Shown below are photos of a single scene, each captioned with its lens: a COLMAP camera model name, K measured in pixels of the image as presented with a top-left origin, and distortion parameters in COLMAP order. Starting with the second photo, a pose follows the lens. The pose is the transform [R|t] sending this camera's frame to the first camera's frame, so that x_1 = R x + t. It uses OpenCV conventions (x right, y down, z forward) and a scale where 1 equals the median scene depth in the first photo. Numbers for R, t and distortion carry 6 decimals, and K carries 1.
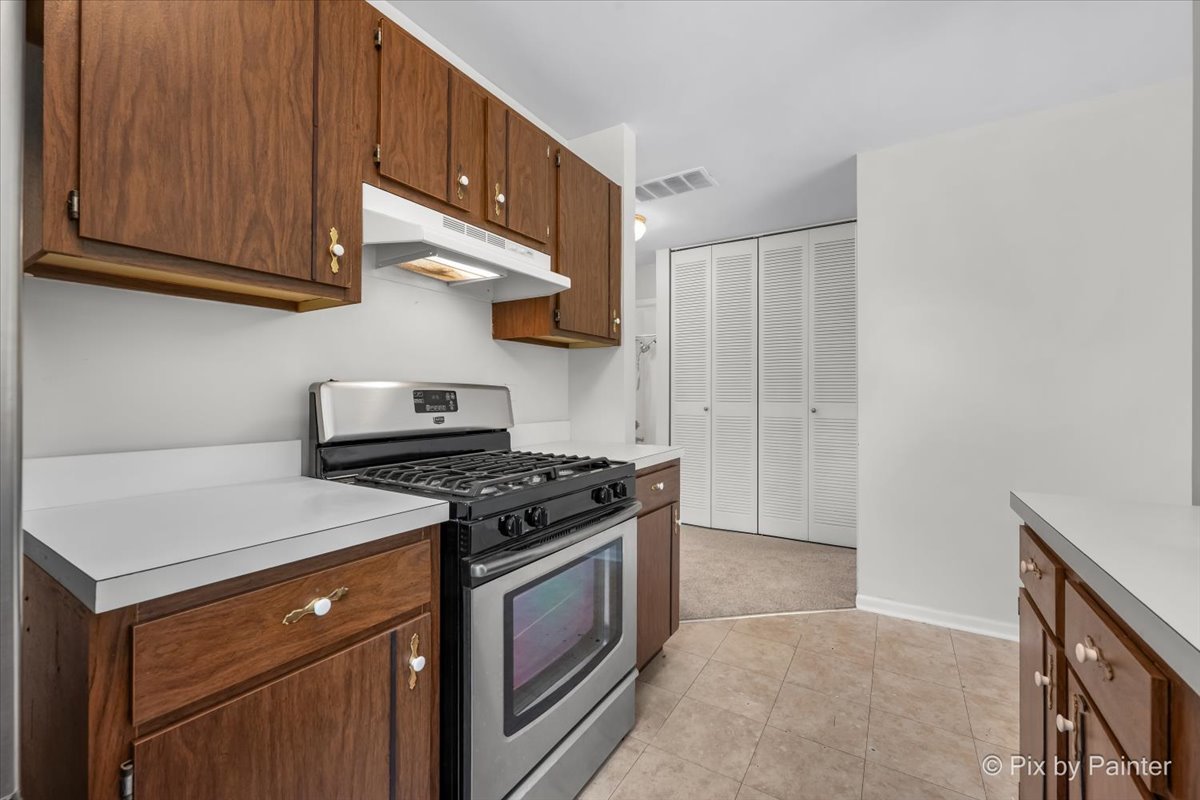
lens RADIAL K [[480.9, 0, 607.2], [0, 480.9, 392.5], [0, 0, 1]] dist [-0.000663, -0.000978]
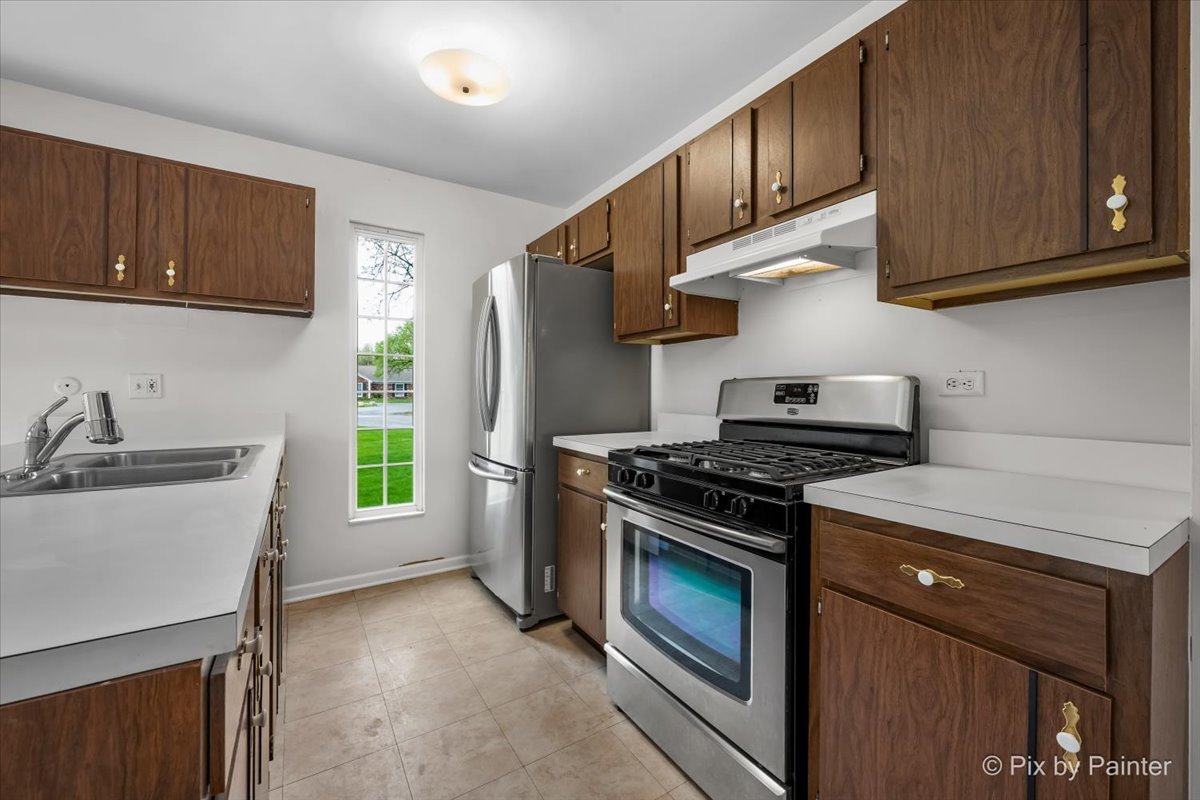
lens RADIAL K [[480.9, 0, 606.7], [0, 480.9, 391.1], [0, 0, 1]] dist [-0.000663, -0.000978]
pose [[-0.433119, -0.001279, -0.901336, 0.611773], [0.003453, 0.999989, -0.003078, 0.011000], [0.901330, -0.004446, -0.433110, 0.840904]]
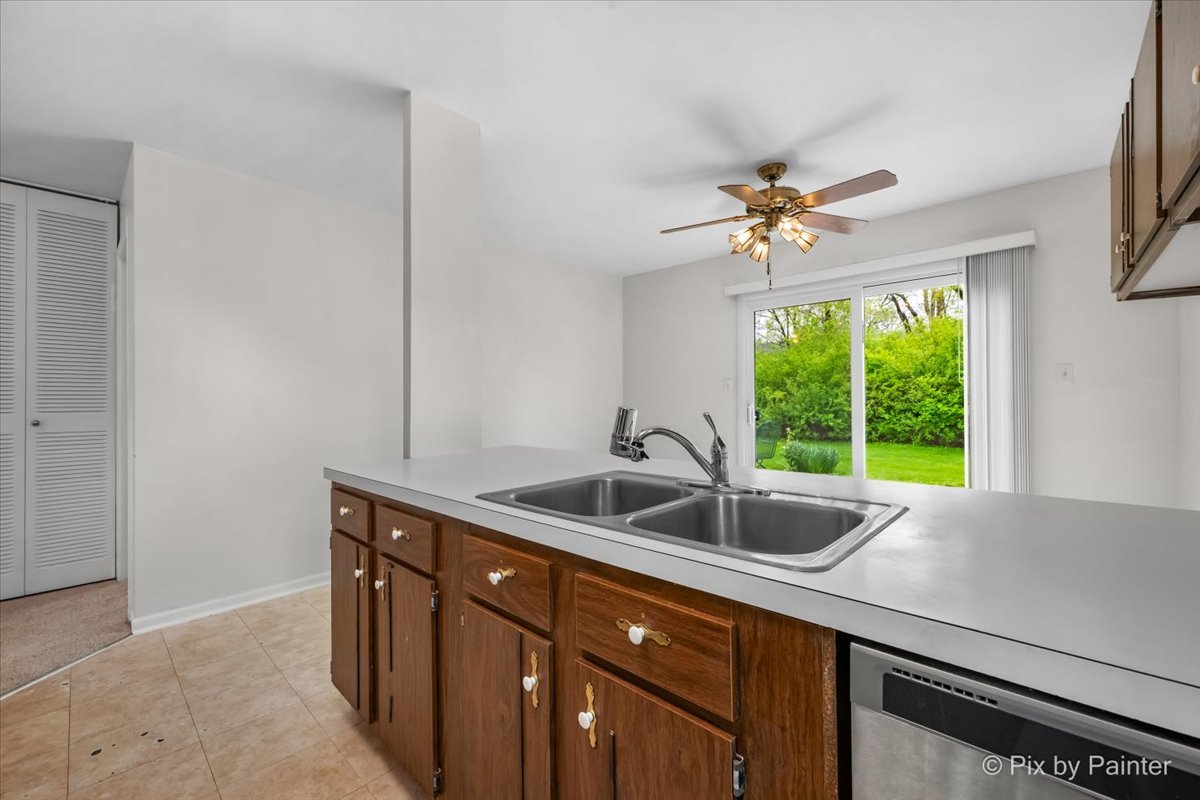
lens RADIAL K [[480.9, 0, 596.7], [0, 480.9, 396.1], [0, 0, 1]] dist [-0.000663, -0.000978]
pose [[0.199897, 0.004717, 0.979806, -0.258028], [0.000543, 0.999988, -0.004925, -0.001929], [-0.979817, 0.001517, 0.199892, -0.063331]]
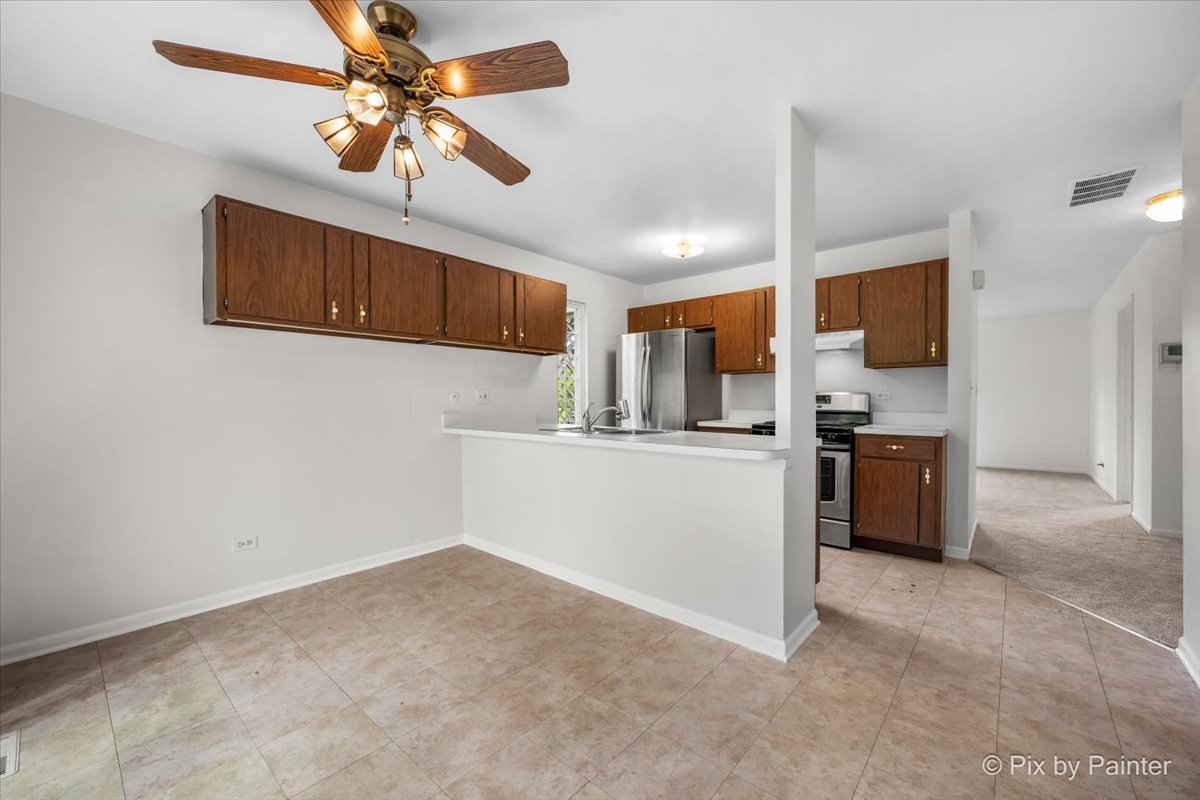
lens RADIAL K [[480.9, 0, 602.5], [0, 480.9, 405.2], [0, 0, 1]] dist [-0.000663, -0.000978]
pose [[-0.160652, 0.013900, -0.986913, 1.866796], [0.007327, 0.999890, 0.012890, 0.005910], [0.986984, -0.005160, -0.160736, 0.197773]]
